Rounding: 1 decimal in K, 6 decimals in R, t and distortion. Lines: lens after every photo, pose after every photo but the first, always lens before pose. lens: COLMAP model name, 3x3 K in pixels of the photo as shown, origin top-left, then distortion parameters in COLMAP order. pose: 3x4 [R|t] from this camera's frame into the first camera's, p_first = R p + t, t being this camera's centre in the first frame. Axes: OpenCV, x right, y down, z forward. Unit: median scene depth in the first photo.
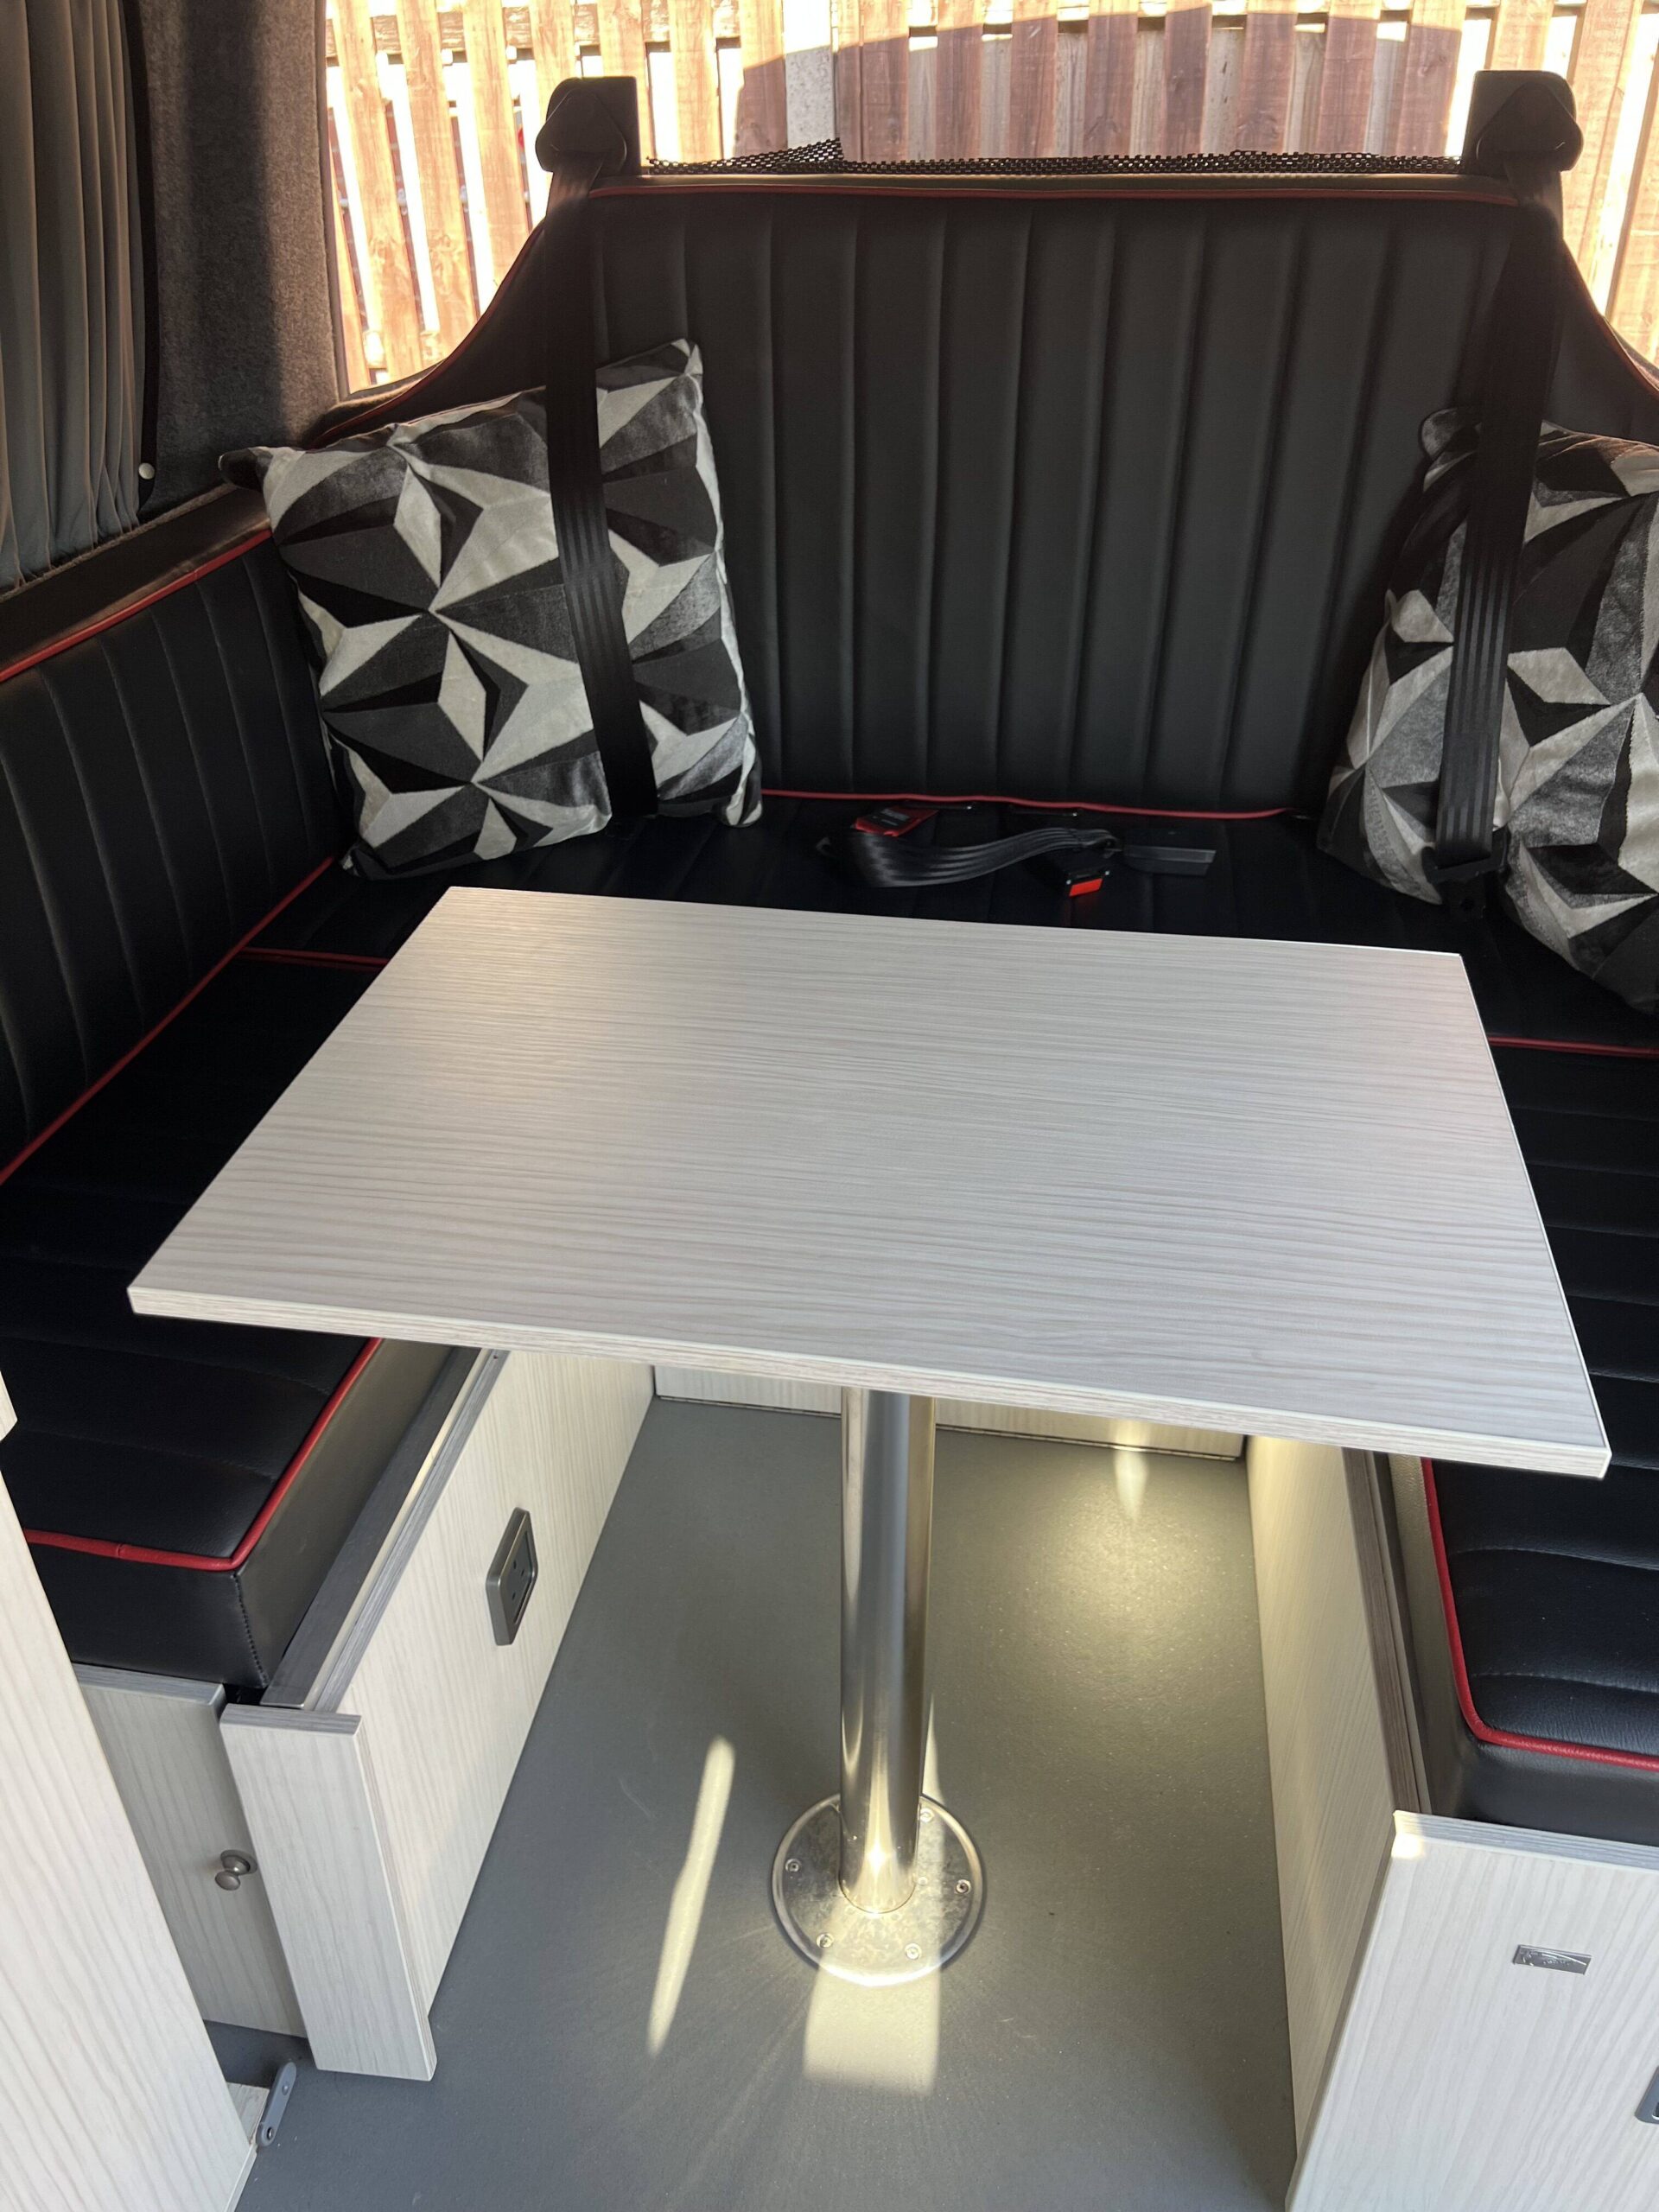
lens RADIAL K [[1665.7, 0, 815.2], [0, 1665.7, 1088.5], [0, 0, 1]] dist [0.049940, -0.060298]
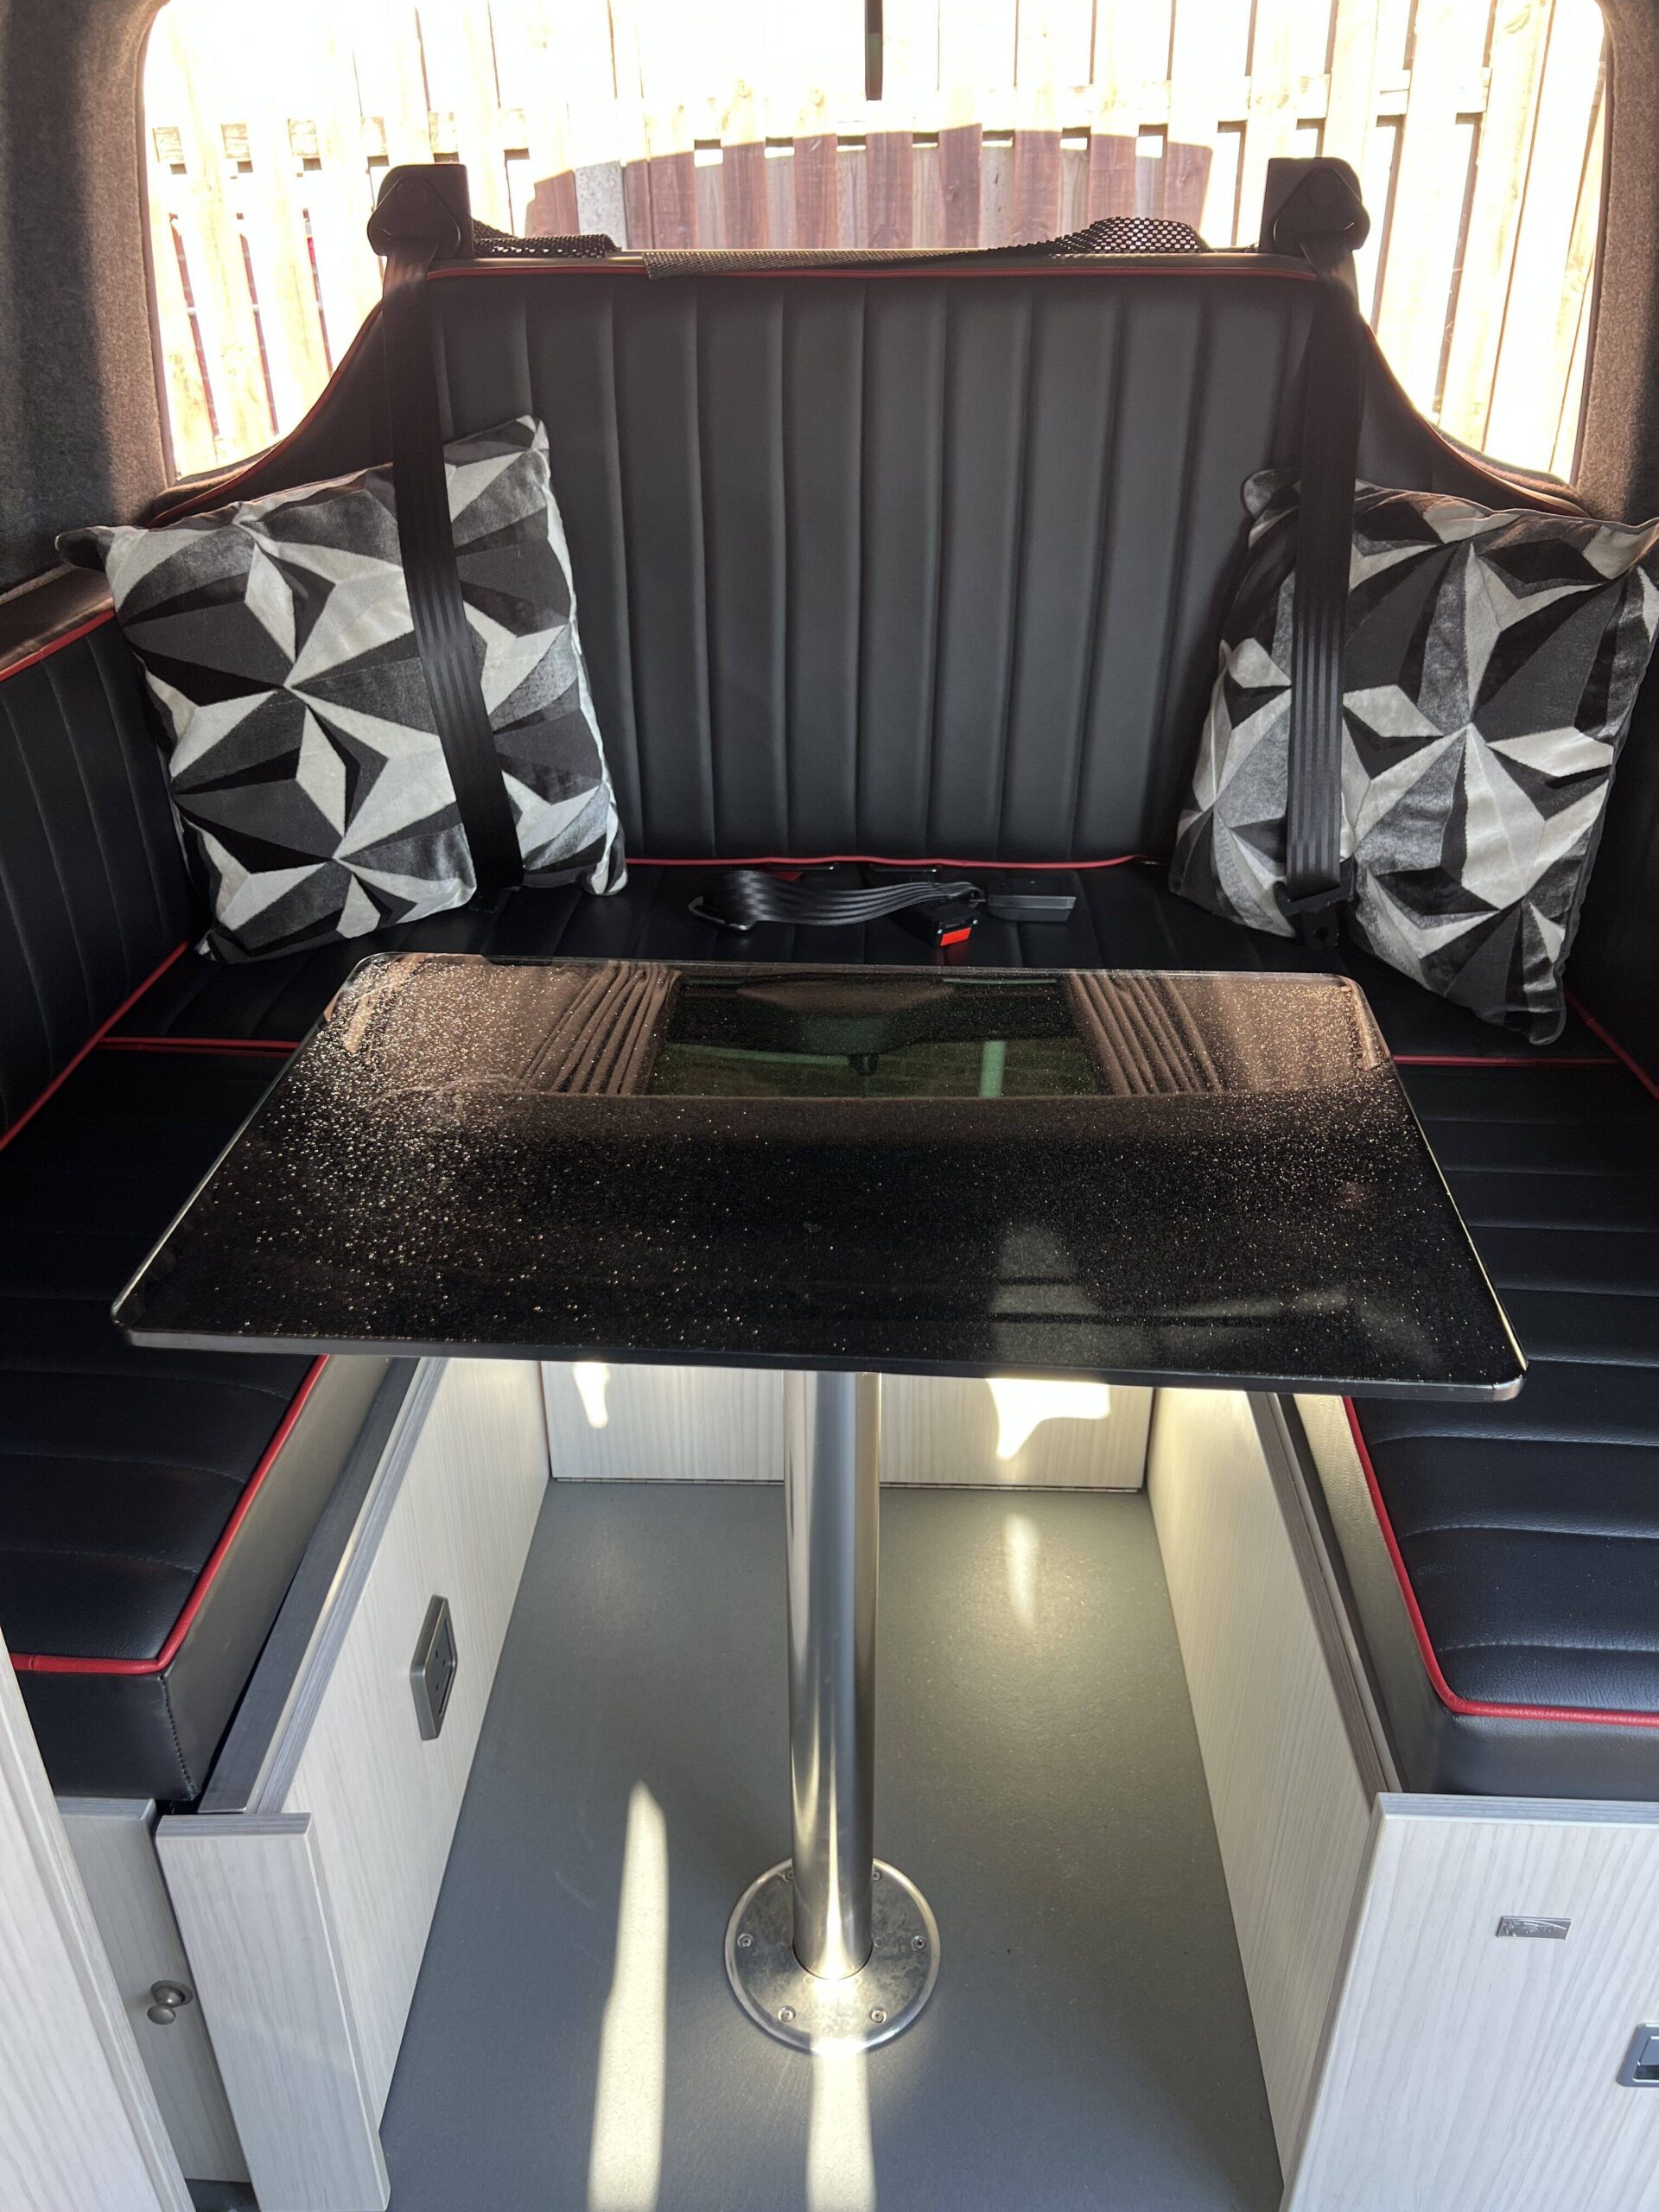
lens RADIAL K [[1665.7, 0, 808.3], [0, 1665.7, 1094.8], [0, 0, 1]] dist [0.049940, -0.060298]
pose [[0.992337, -0.057025, 0.109612, -0.046261], [0.062949, 0.996694, -0.051365, 0.023230], [-0.106320, 0.057871, 0.992646, 0.004473]]
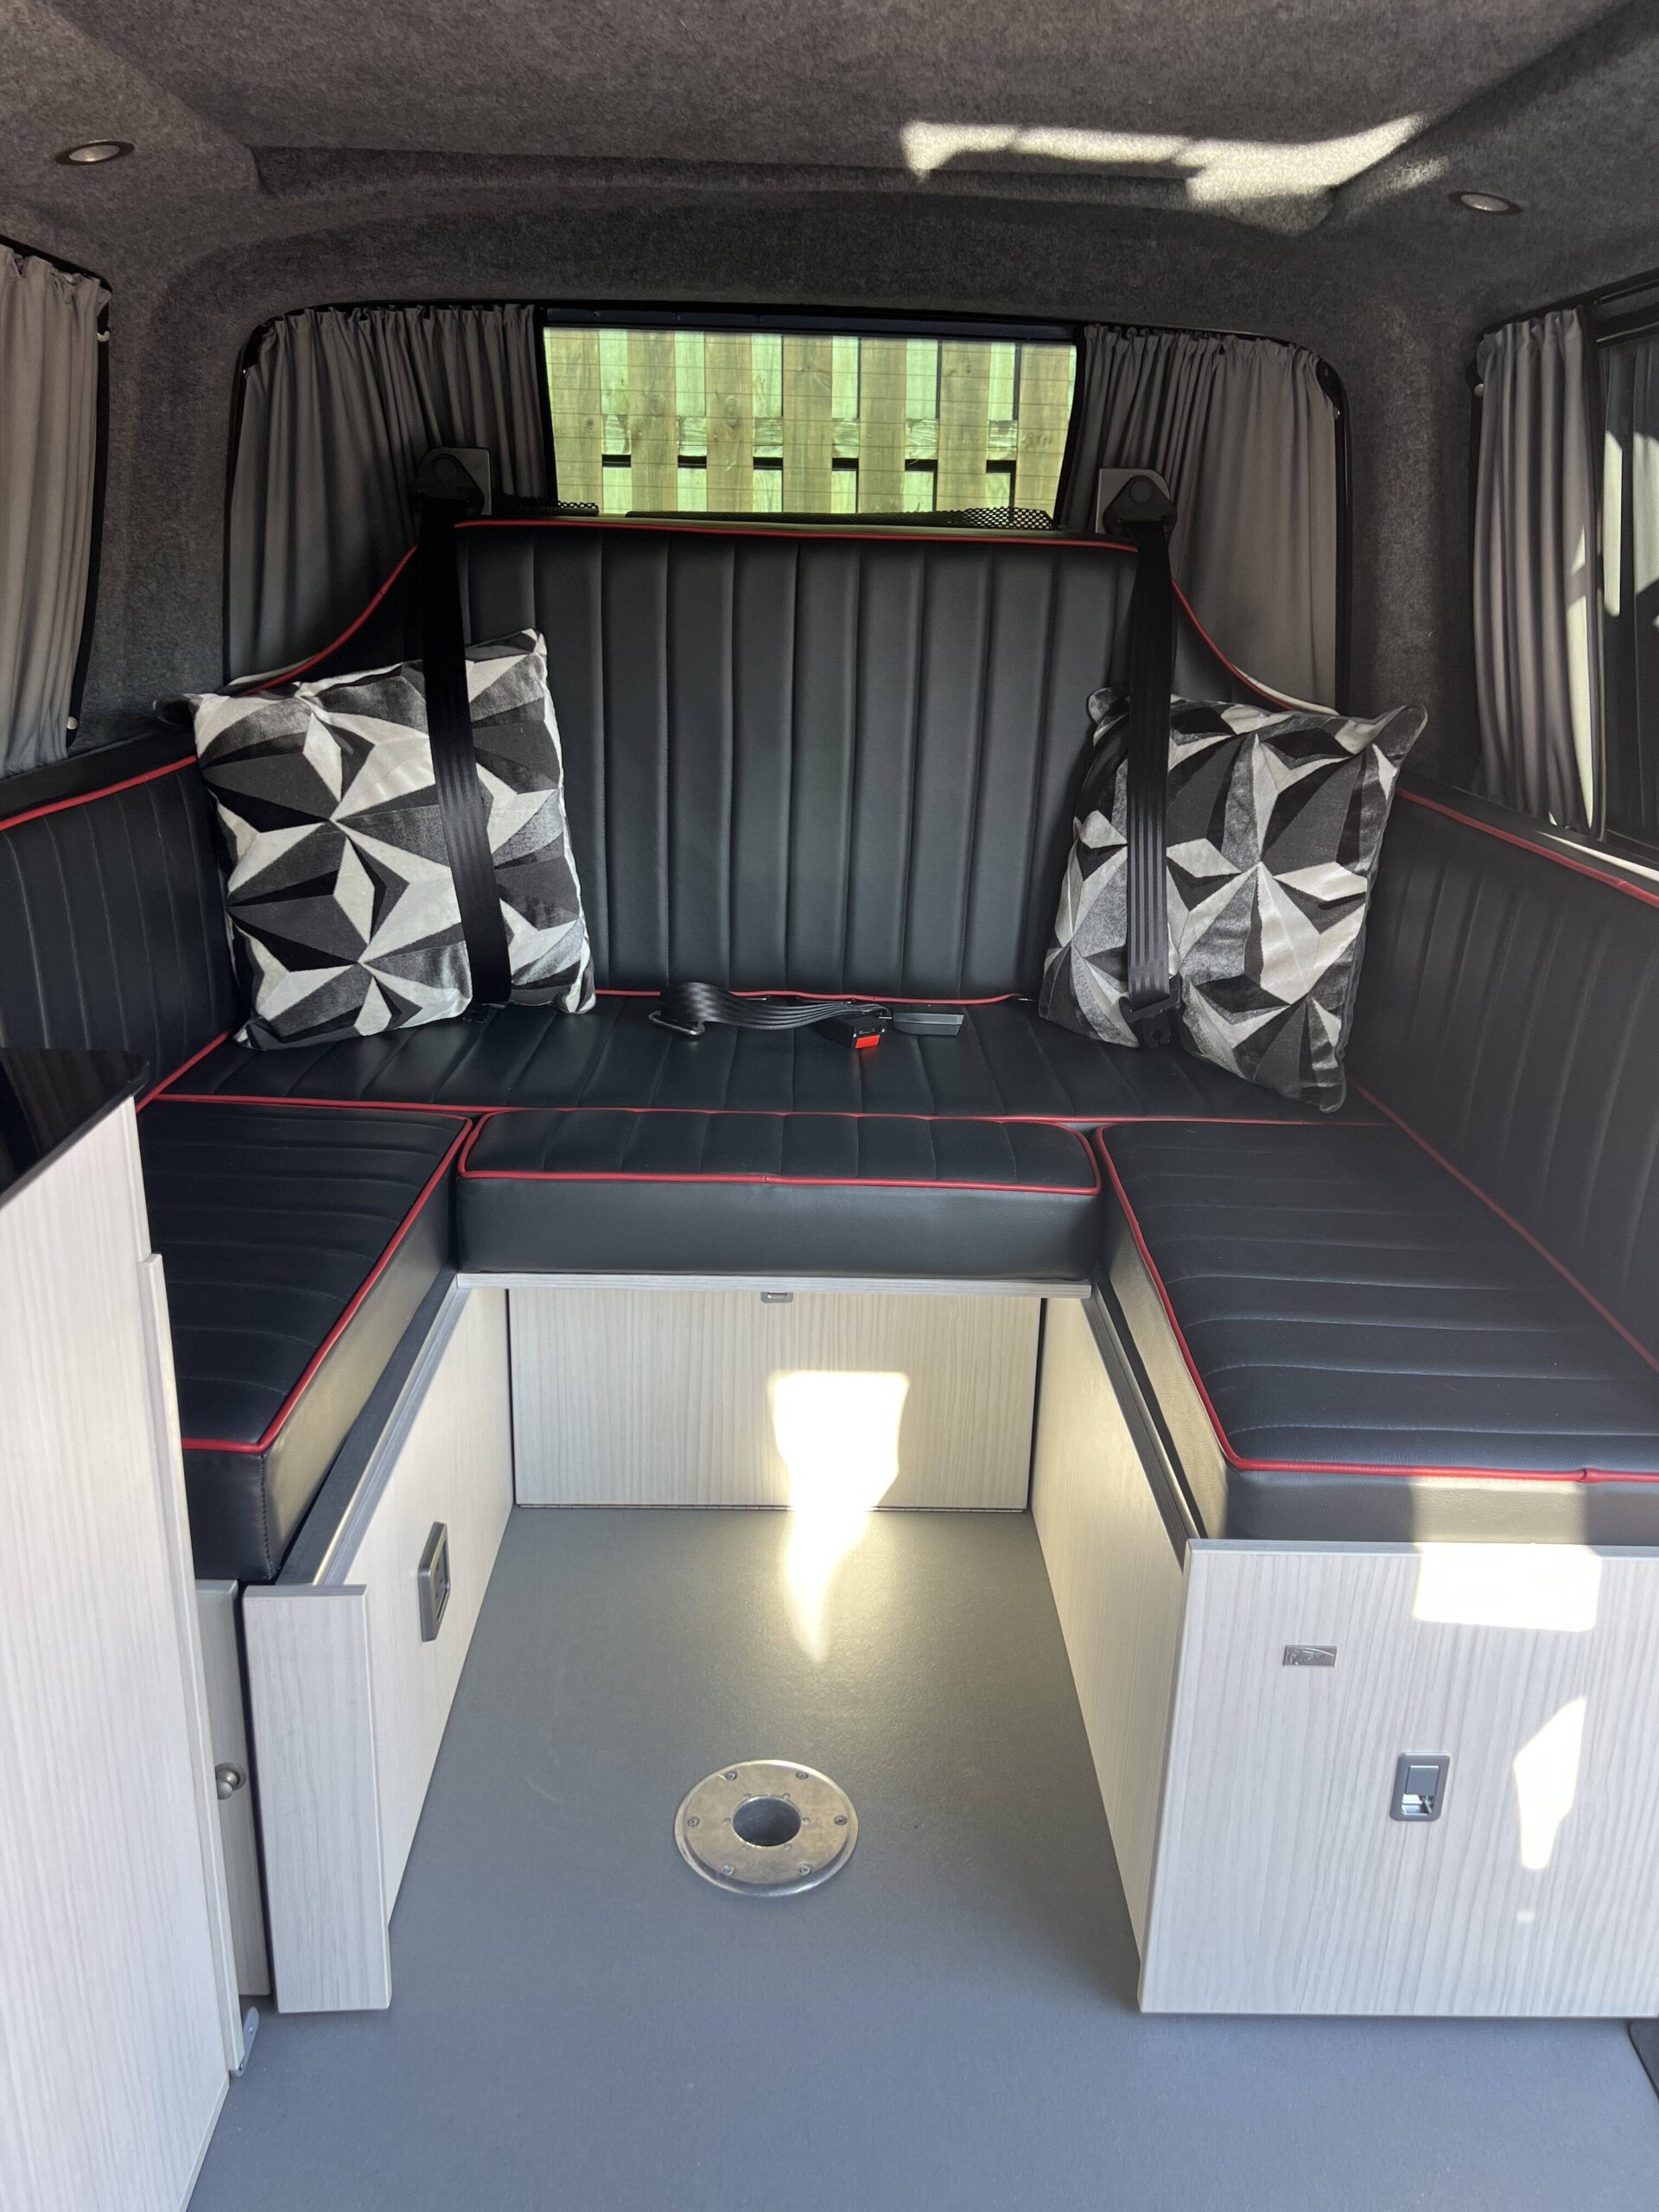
lens RADIAL K [[1665.7, 0, 823.8], [0, 1665.7, 1104.9], [0, 0, 1]] dist [0.049940, -0.060298]
pose [[0.982836, -0.022068, 0.183159, -0.103351], [0.063663, 0.972402, -0.224457, 0.211813], [-0.173151, 0.232265, 0.957116, -0.182654]]
